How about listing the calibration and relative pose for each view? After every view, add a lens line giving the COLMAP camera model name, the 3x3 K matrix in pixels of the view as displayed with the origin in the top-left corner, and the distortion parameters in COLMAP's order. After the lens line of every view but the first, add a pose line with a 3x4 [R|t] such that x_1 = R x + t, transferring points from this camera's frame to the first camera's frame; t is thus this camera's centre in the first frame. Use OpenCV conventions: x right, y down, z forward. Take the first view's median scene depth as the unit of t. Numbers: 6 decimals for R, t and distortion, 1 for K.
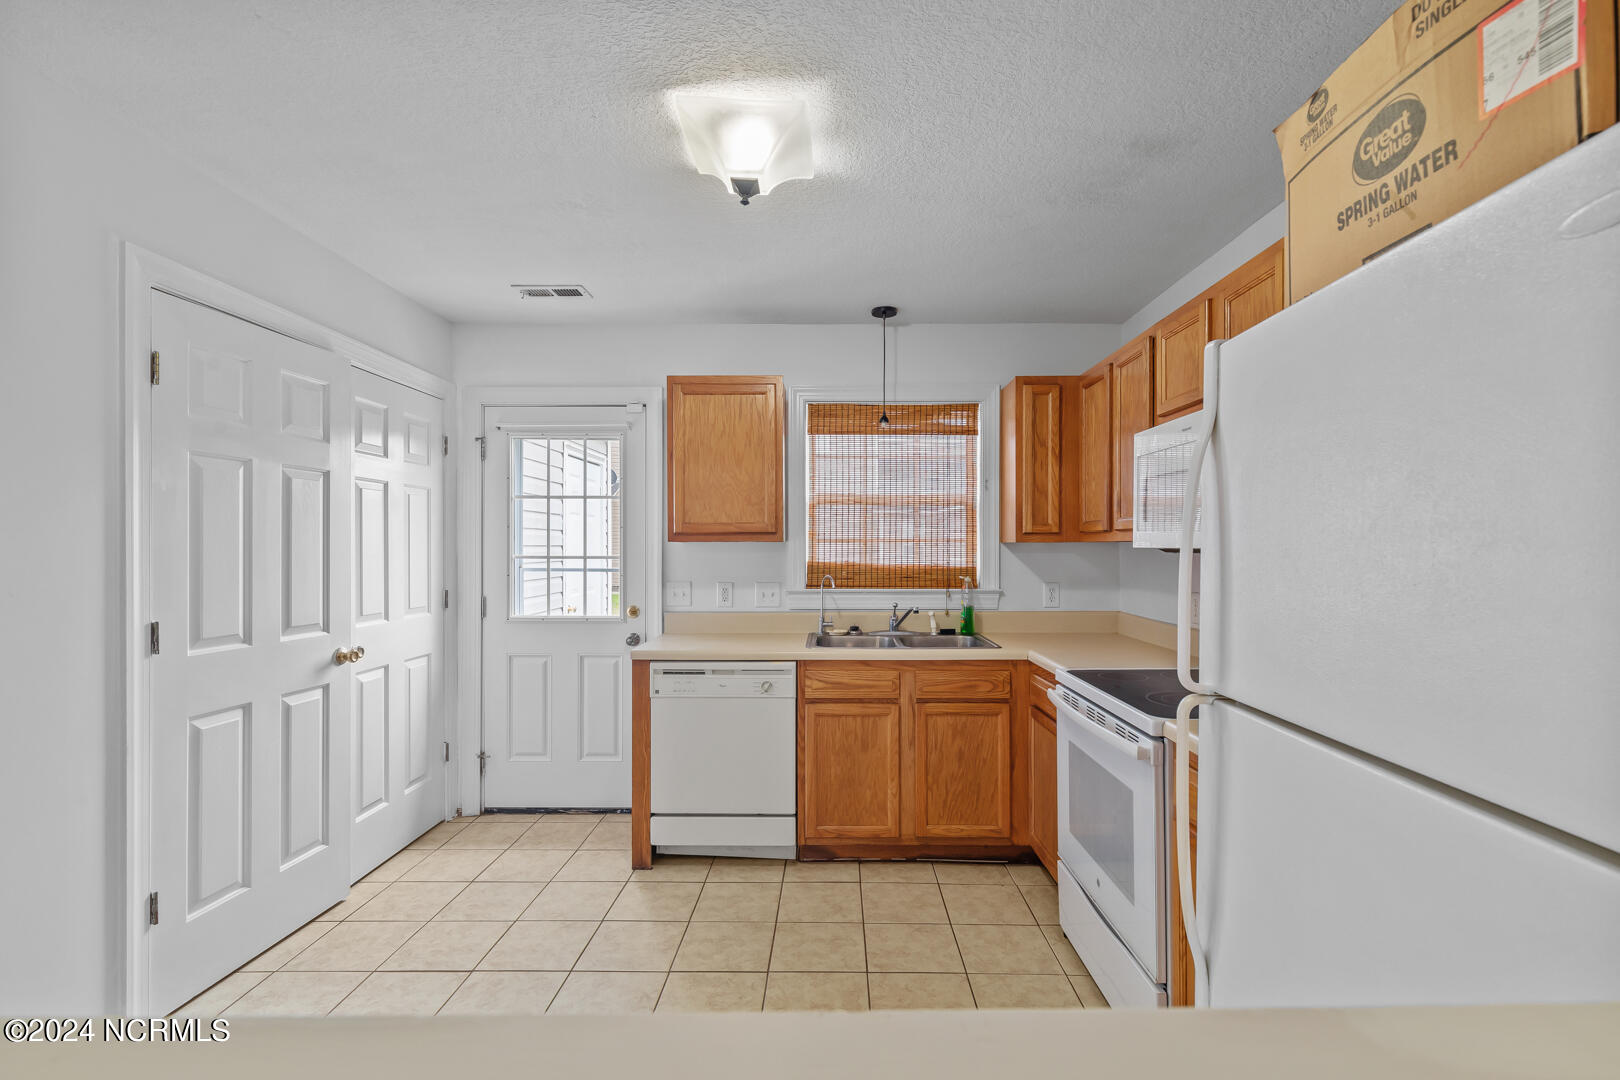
lens RADIAL K [[731.0, 0, 838.6], [0, 731.0, 555.9], [0, 0, 1]] dist [0.010009, -0.003141]
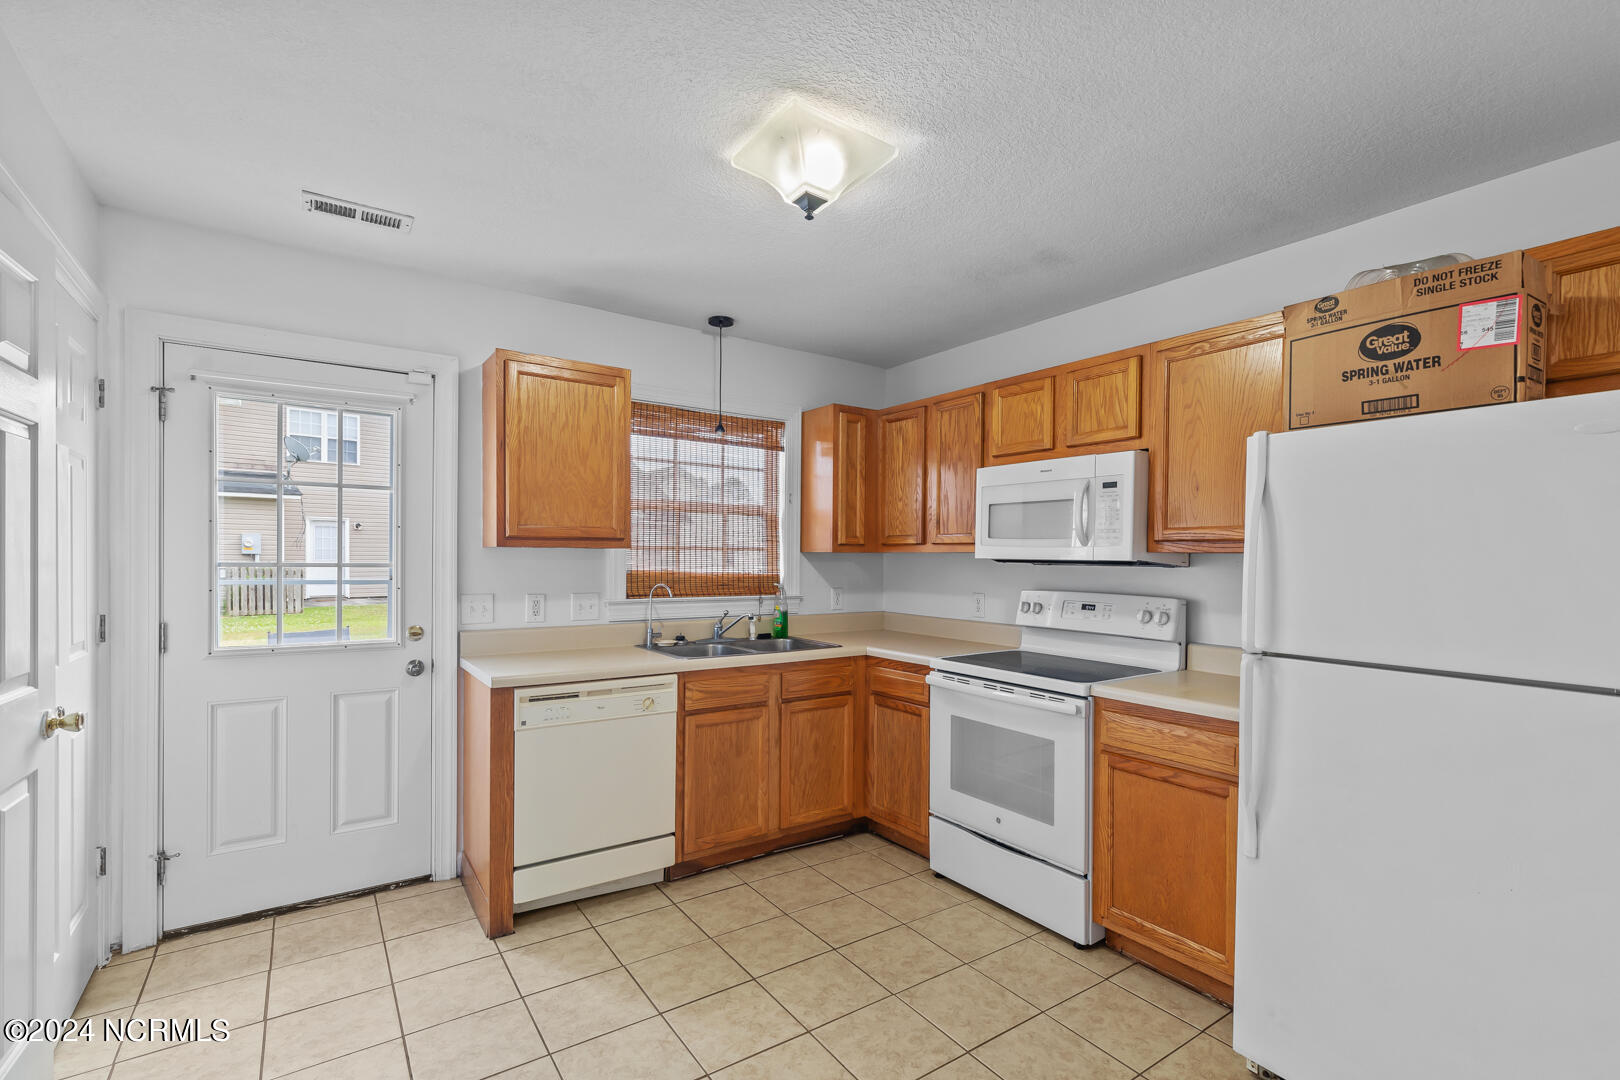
lens RADIAL K [[731.0, 0, 843.5], [0, 731.0, 569.8], [0, 0, 1]] dist [0.010009, -0.003141]
pose [[0.810161, -0.002310, 0.586202, -0.441376], [-0.003048, 0.999962, 0.008153, -0.000838], [-0.586199, -0.008391, 0.810124, 0.091554]]
